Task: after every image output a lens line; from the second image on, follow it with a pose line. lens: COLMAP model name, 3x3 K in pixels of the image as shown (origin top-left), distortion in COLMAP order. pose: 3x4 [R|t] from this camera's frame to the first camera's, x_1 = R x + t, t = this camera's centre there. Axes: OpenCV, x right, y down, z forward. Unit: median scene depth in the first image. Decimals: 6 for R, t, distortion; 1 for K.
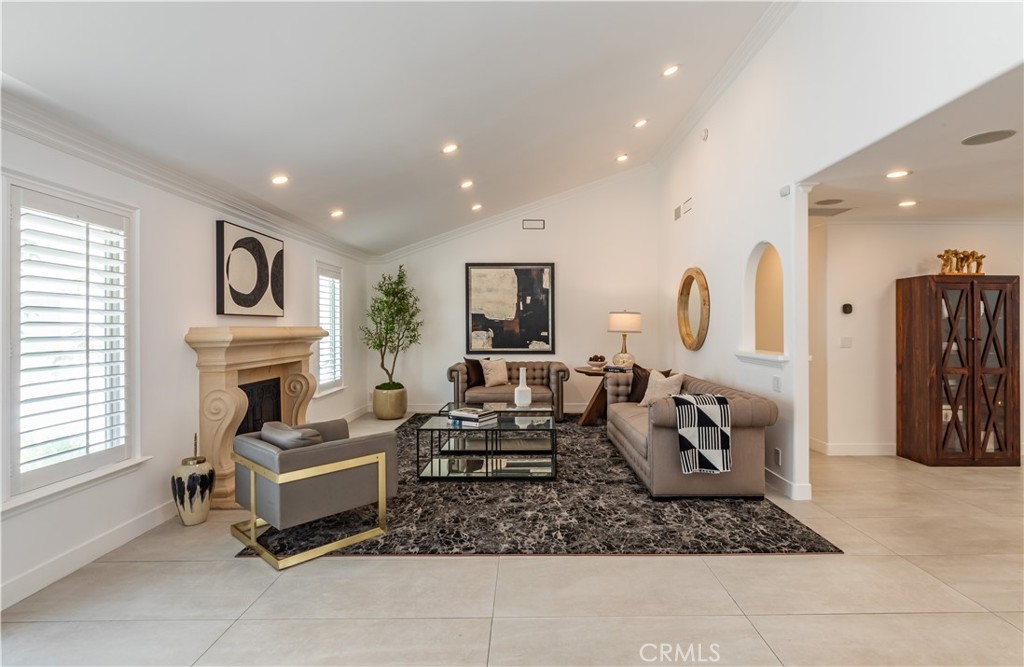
lens RADIAL K [[508.9, 0, 514.2], [0, 508.9, 321.1], [0, 0, 1]] dist [-0.003222, -0.000540]
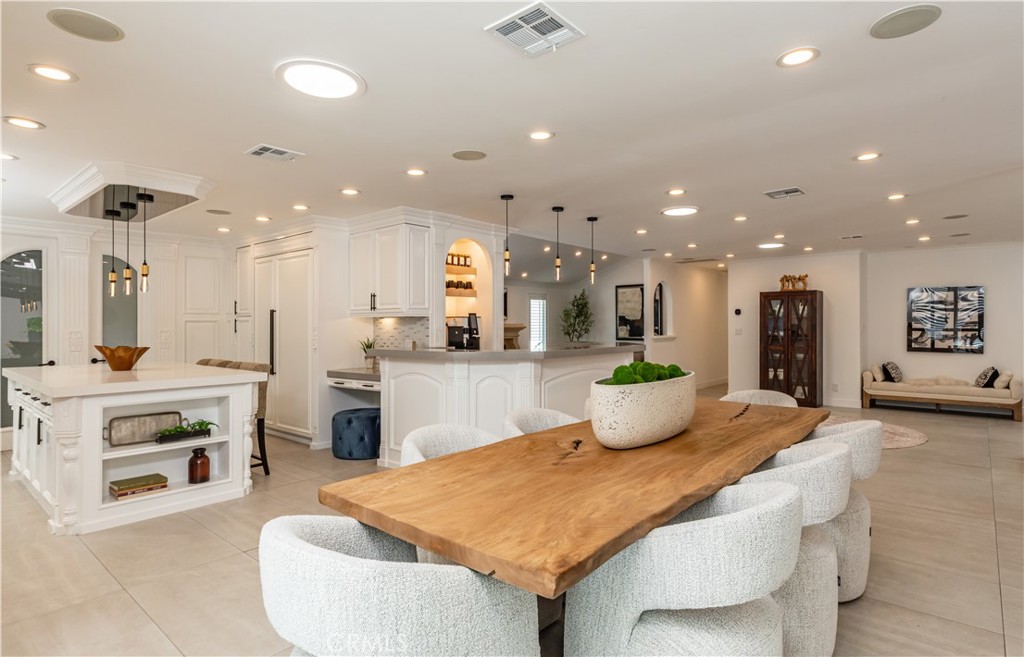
lens RADIAL K [[603.6, 0, 530.8], [0, 603.6, 318.2], [0, 0, 1]] dist [0.004962, 0.002525]
pose [[0.736755, -0.010905, -0.676072, 1.529468], [0.010516, 0.999934, -0.004669, -0.000780], [0.676078, -0.003669, 0.736821, -0.962388]]
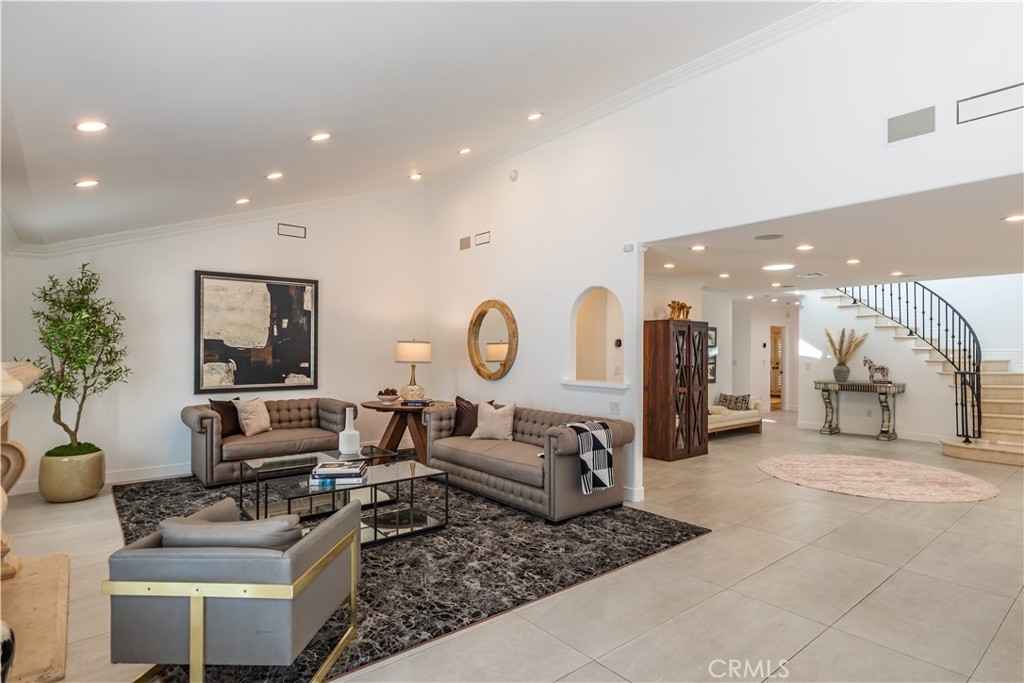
lens RADIAL K [[553.7, 0, 534.6], [0, 553.7, 343.6], [0, 0, 1]] dist [0.000162, 0.000099]
pose [[0.758109, 0.010853, 0.652037, -0.357339], [-0.010879, 0.999933, -0.003995, -0.014756], [-0.652037, -0.004065, 0.758177, 0.105979]]
